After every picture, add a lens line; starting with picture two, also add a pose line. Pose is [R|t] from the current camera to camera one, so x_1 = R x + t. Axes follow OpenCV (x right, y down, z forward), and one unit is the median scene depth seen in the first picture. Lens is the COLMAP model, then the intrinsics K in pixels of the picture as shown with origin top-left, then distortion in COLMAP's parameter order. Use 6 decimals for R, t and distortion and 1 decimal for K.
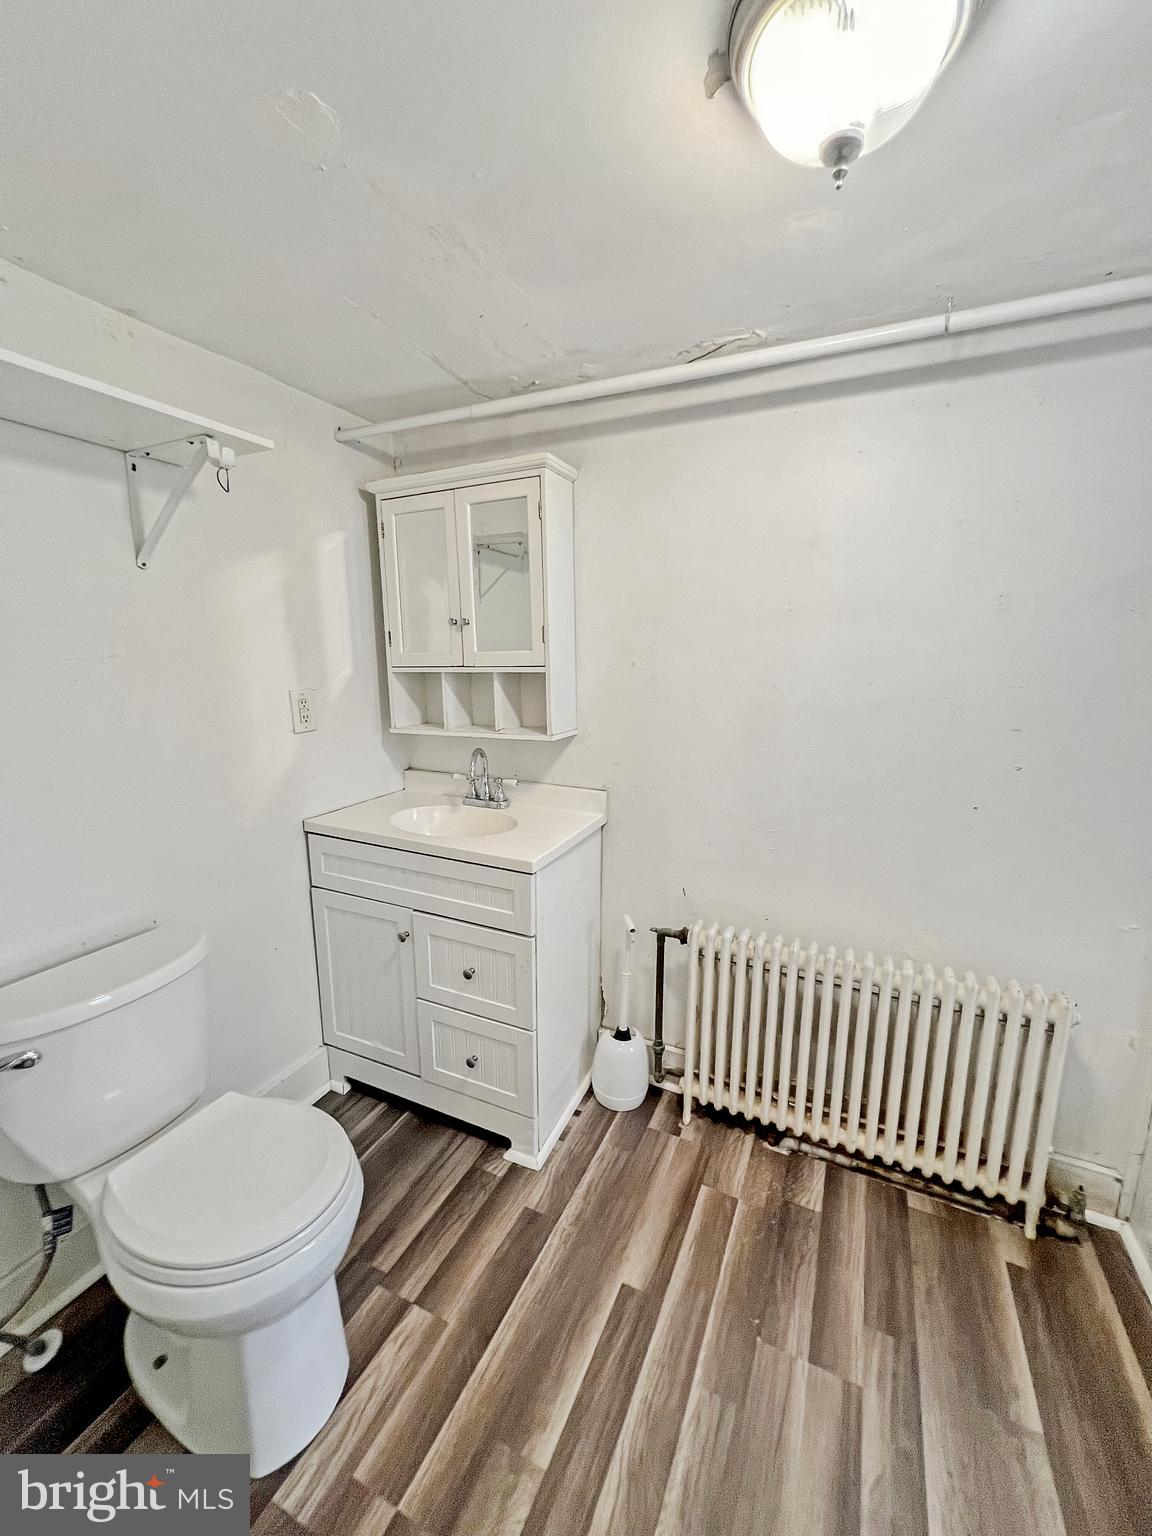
lens RADIAL K [[613.7, 0, 578.2], [0, 613.7, 768.1], [0, 0, 1]] dist [-0.001590, 0.000729]
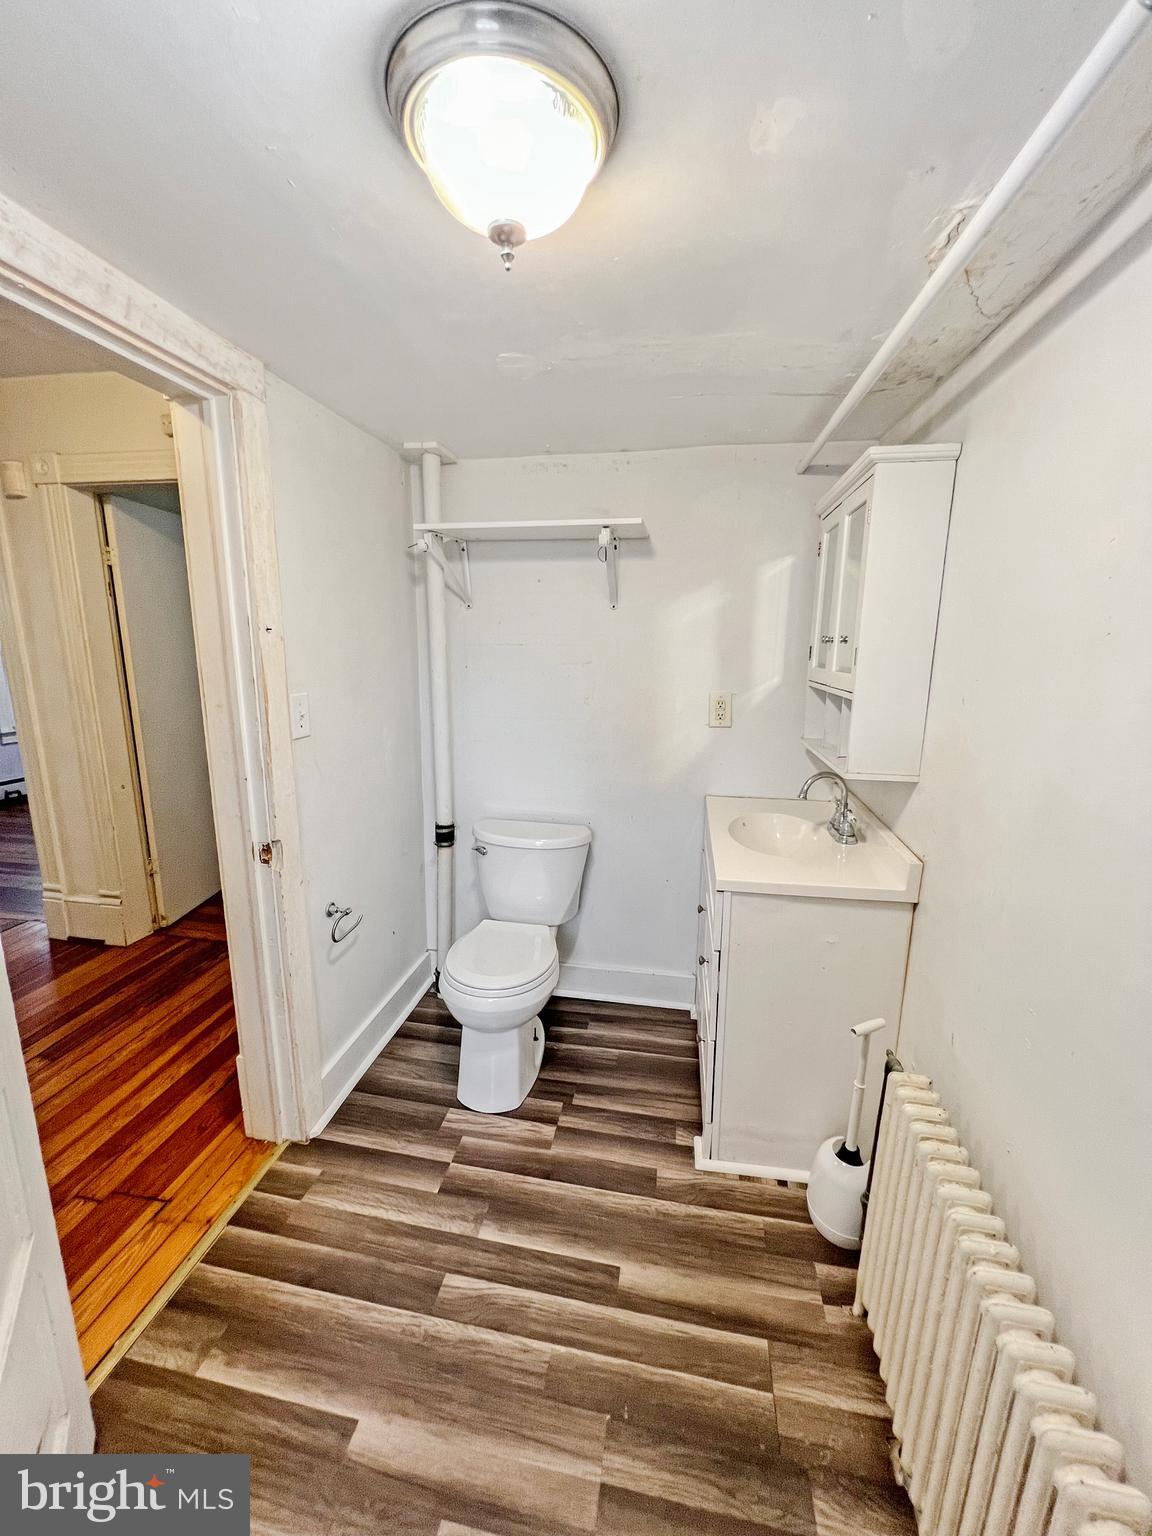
lens RADIAL K [[613.7, 0, 576.8], [0, 613.7, 770.4], [0, 0, 1]] dist [-0.001590, 0.000729]
pose [[0.260058, 0.212592, -0.941899, 0.870011], [-0.191220, 0.967482, 0.165570, -0.162261], [0.946469, 0.137053, 0.292254, 0.491505]]
